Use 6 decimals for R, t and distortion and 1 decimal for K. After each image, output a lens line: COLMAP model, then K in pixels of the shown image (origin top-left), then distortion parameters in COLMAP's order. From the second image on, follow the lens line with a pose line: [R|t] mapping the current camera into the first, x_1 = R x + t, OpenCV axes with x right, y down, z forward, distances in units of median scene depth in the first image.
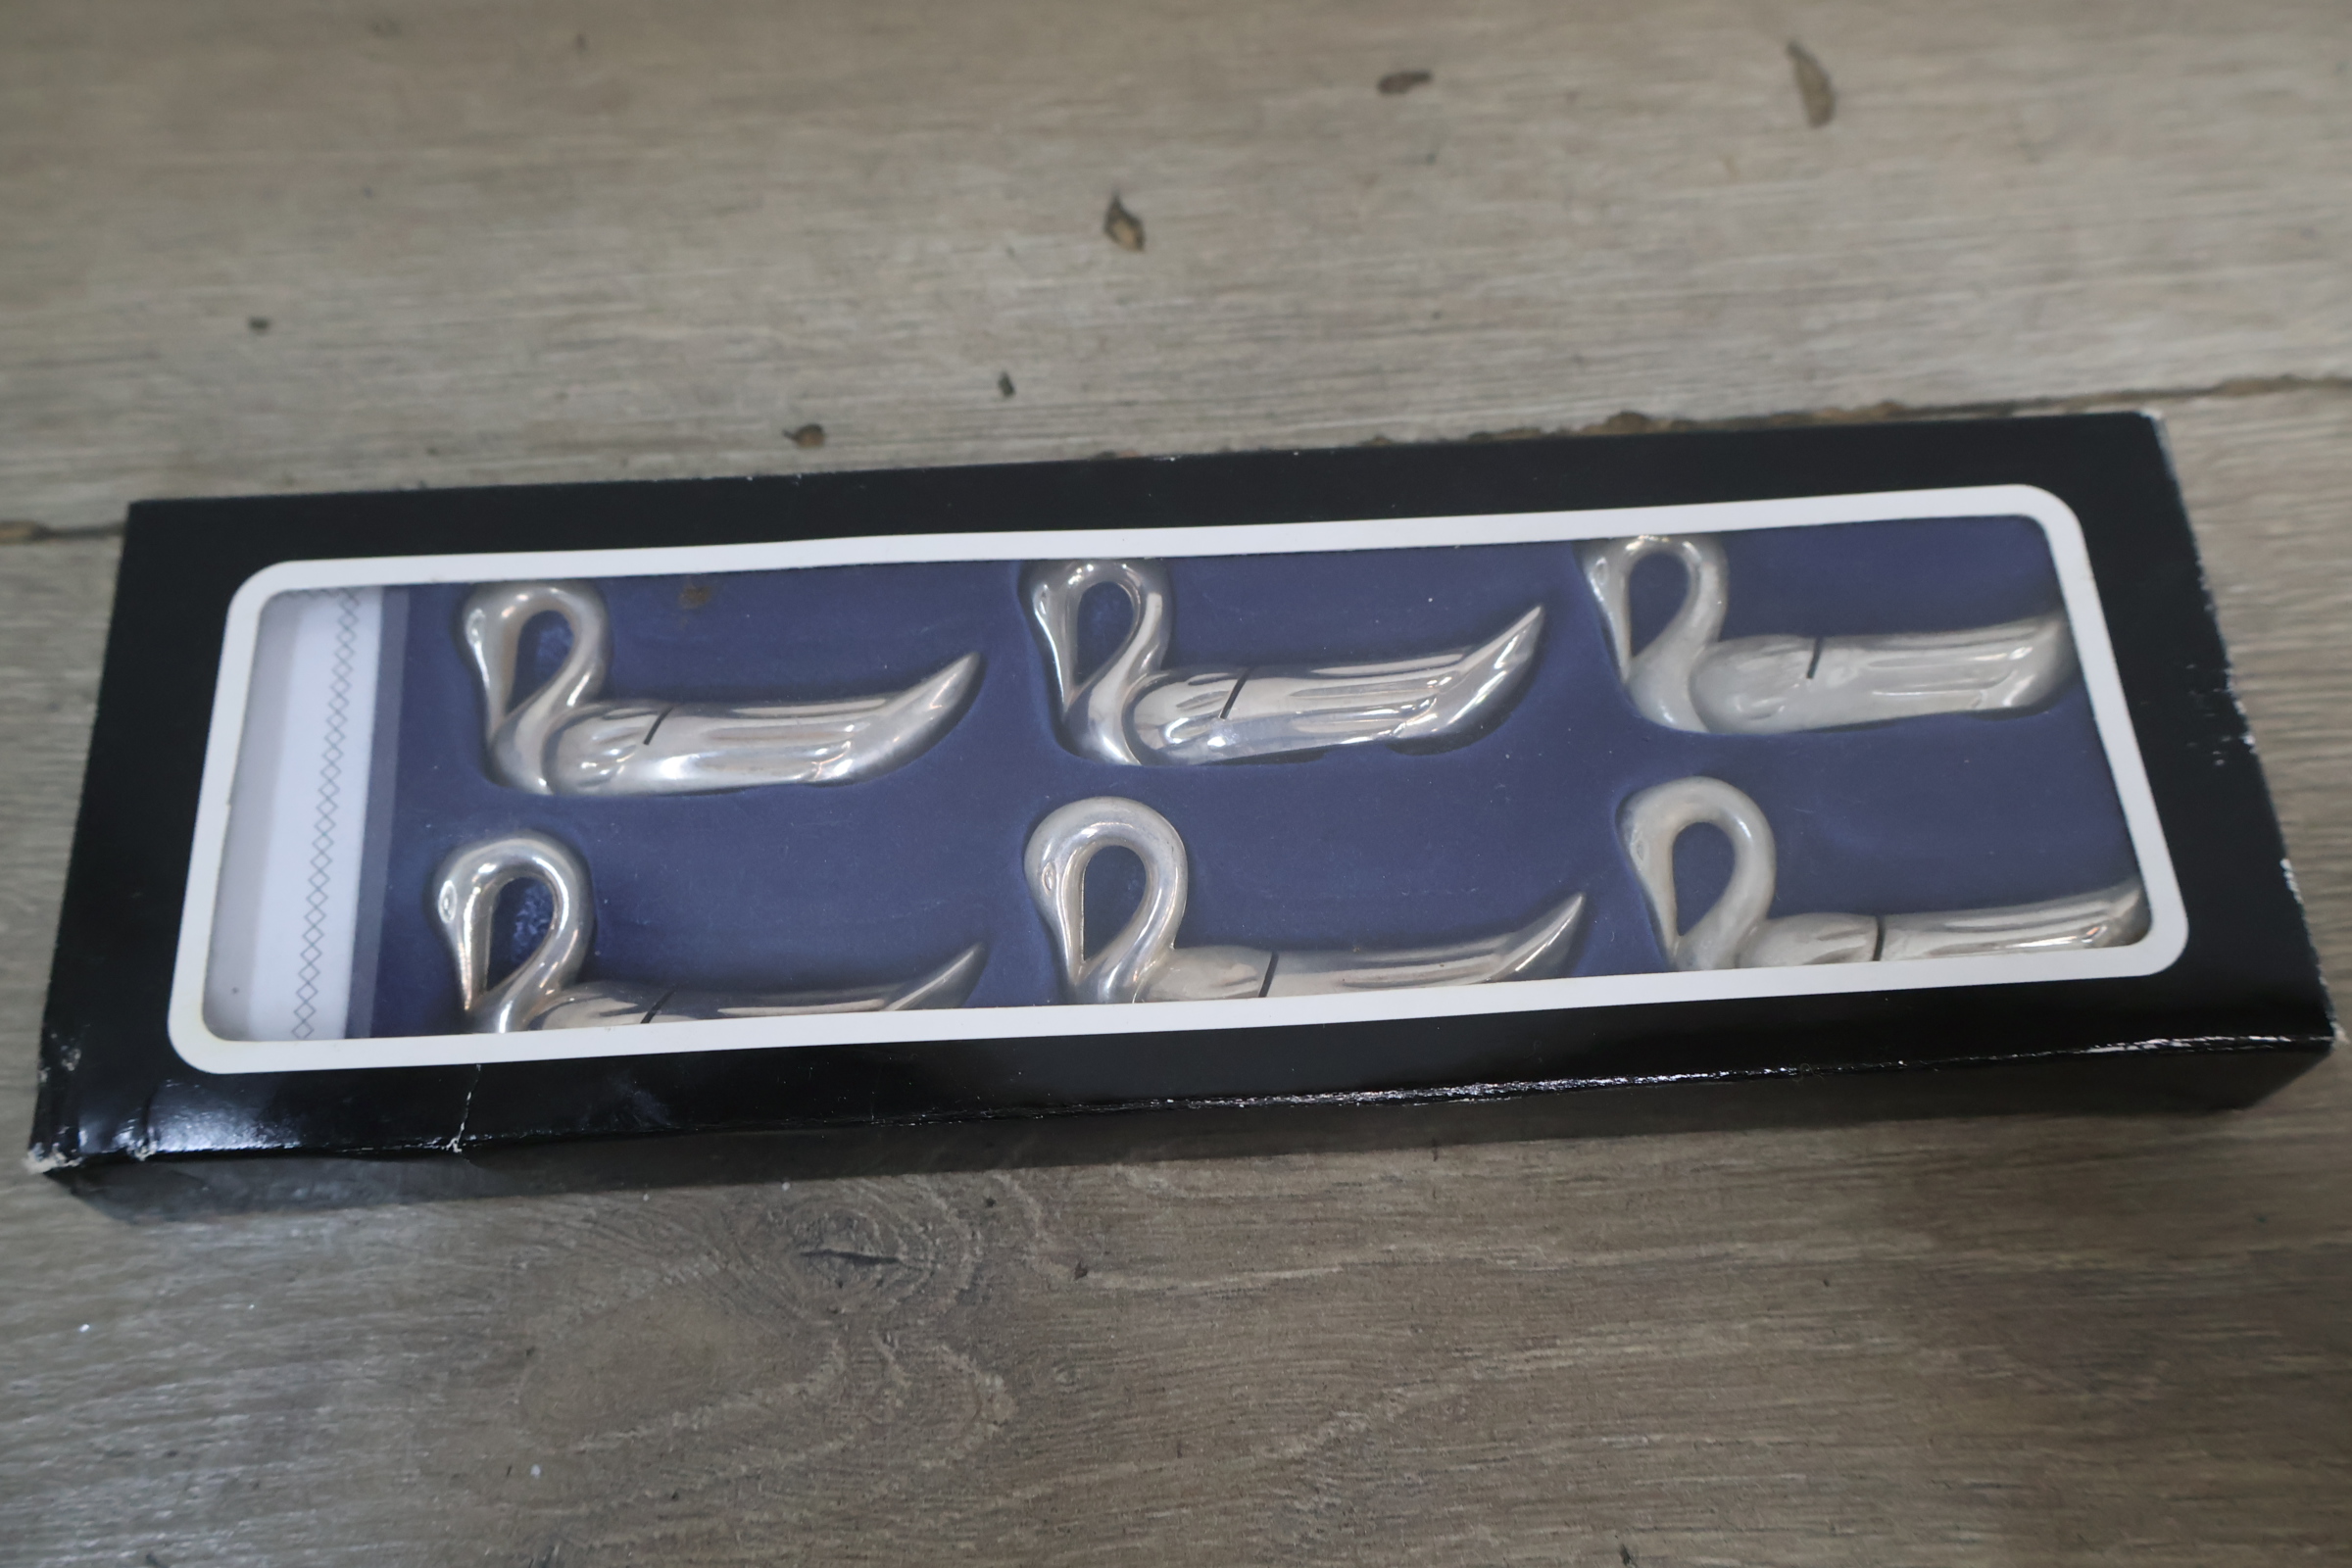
lens RADIAL K [[2153.3, 0, 1167.2], [0, 2153.3, 792.5], [0, 0, 1]] dist [0.005902, -0.001023]
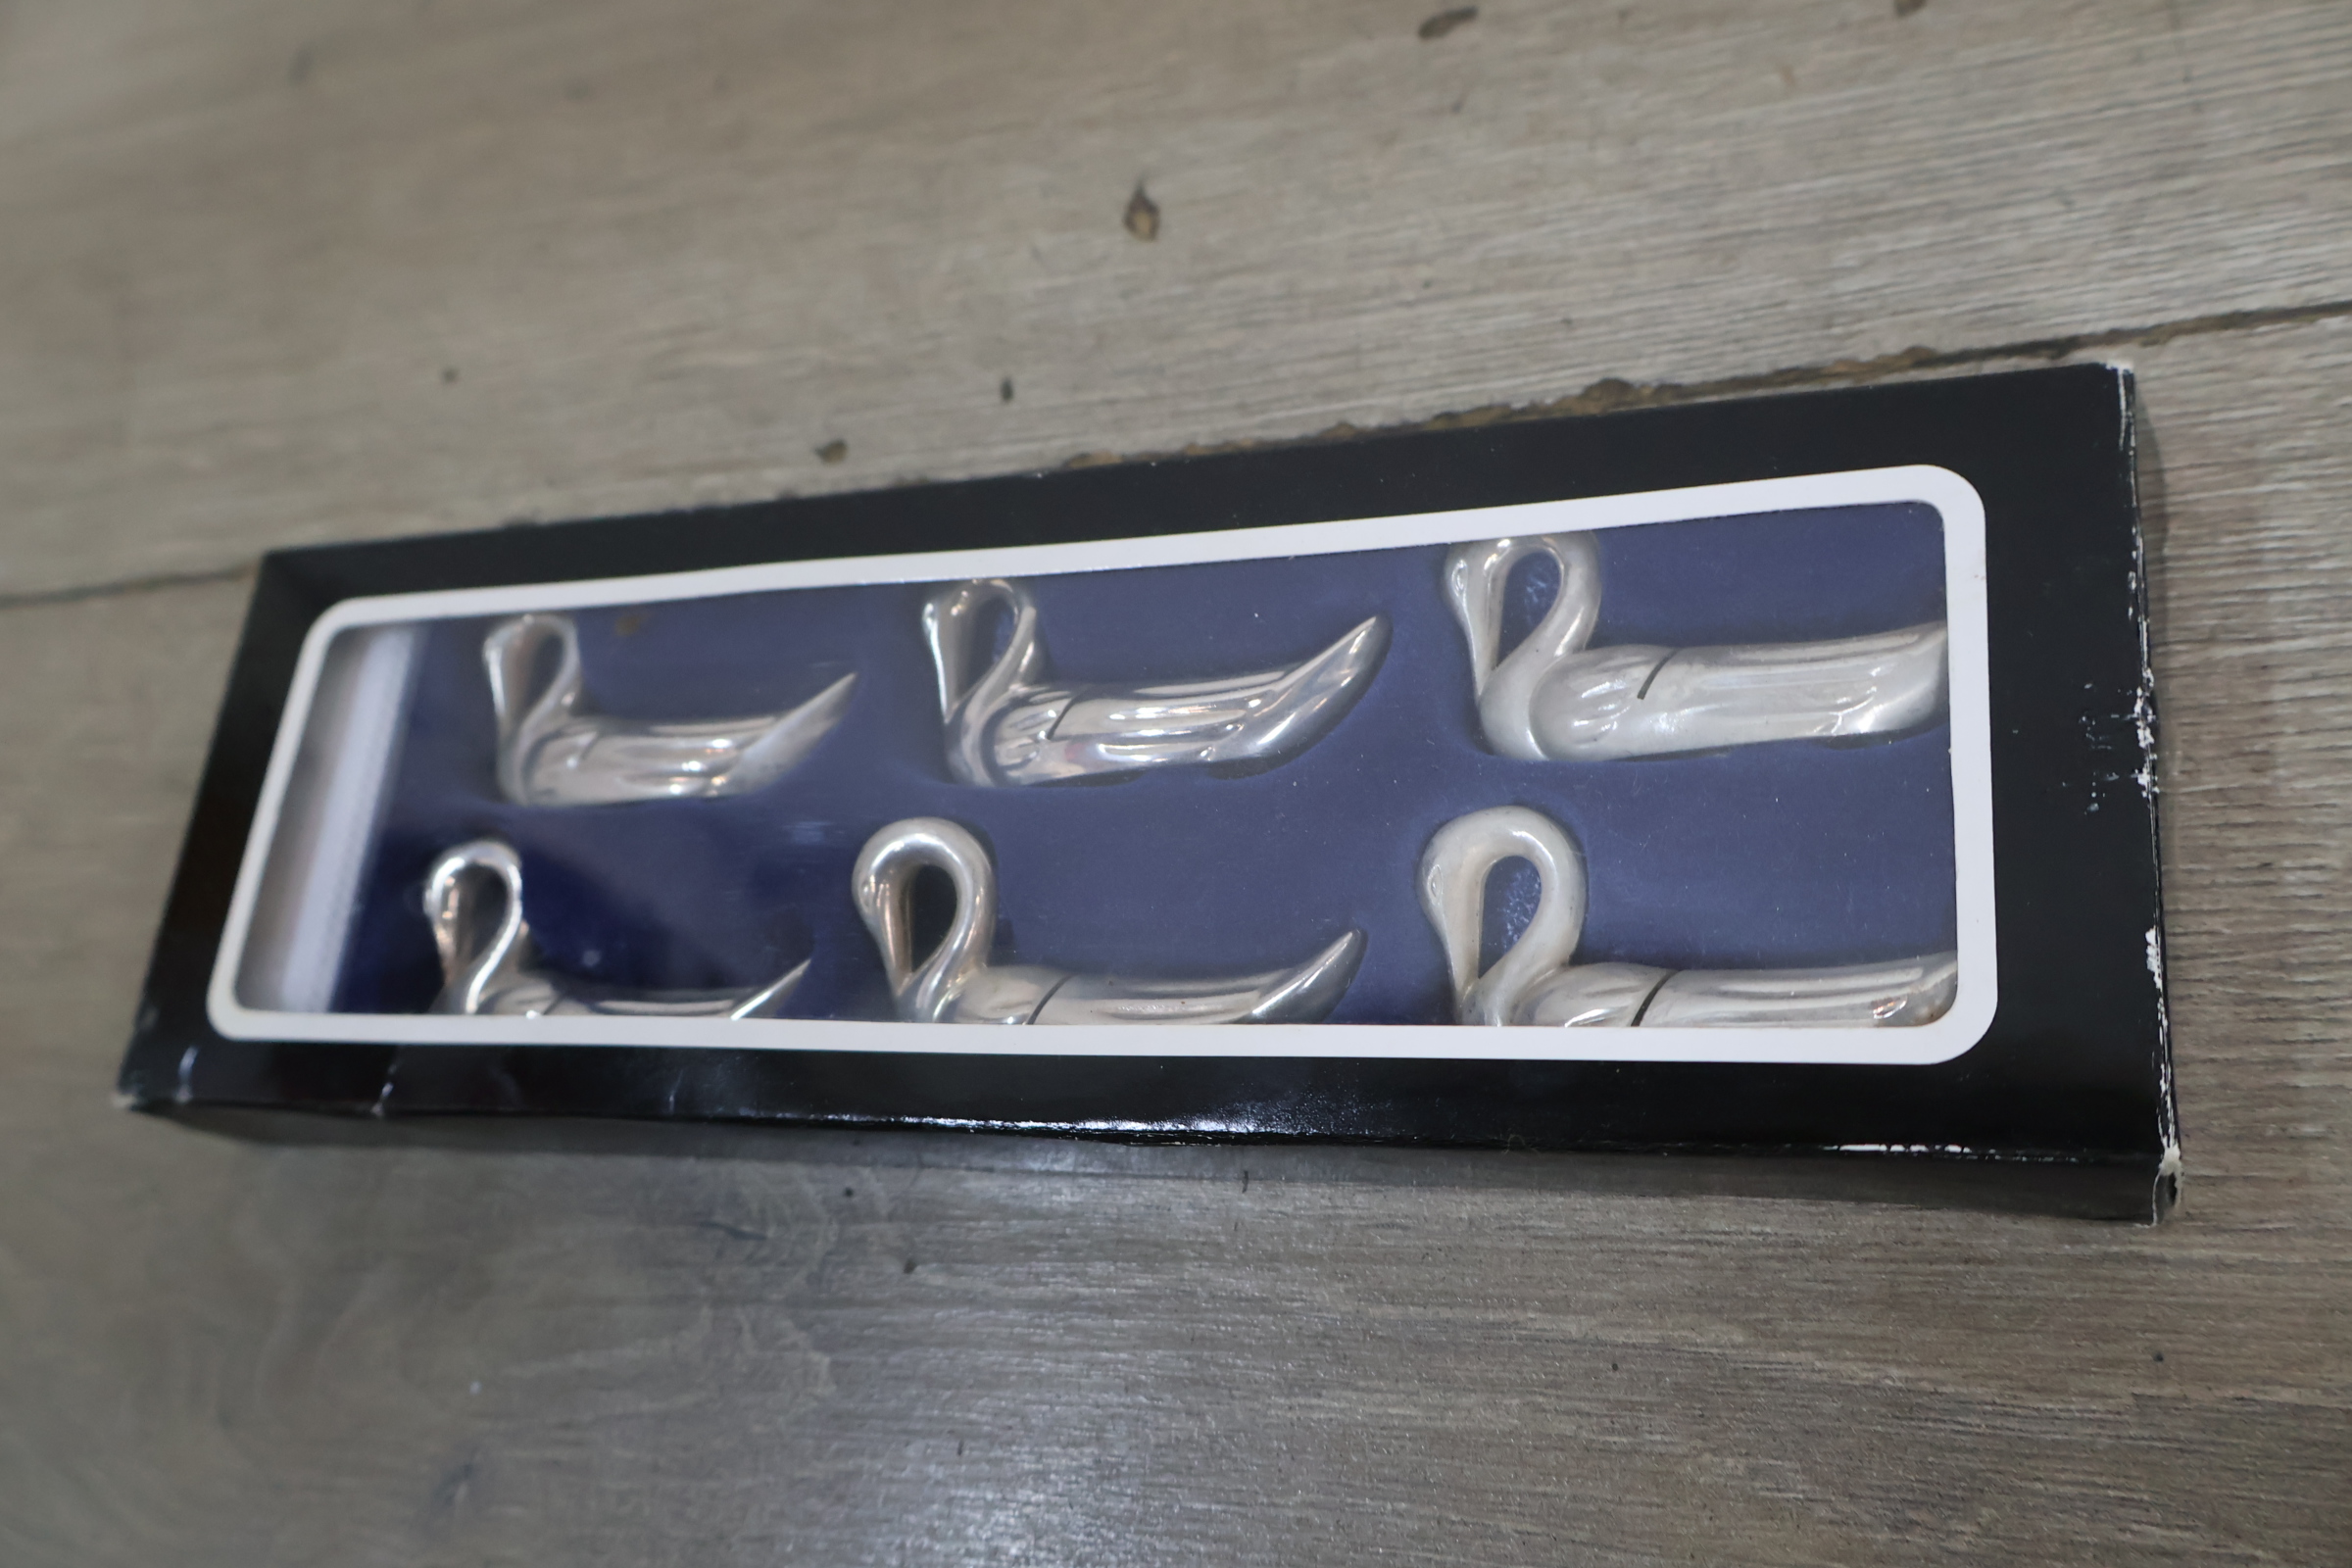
lens RADIAL K [[2153.3, 0, 1167.2], [0, 2153.3, 792.5], [0, 0, 1]] dist [0.005902, -0.001023]
pose [[0.910287, 0.017383, -0.413614, 0.424774], [0.009739, 0.997942, 0.063374, -0.062871], [0.413864, -0.061717, 0.908244, 0.090270]]
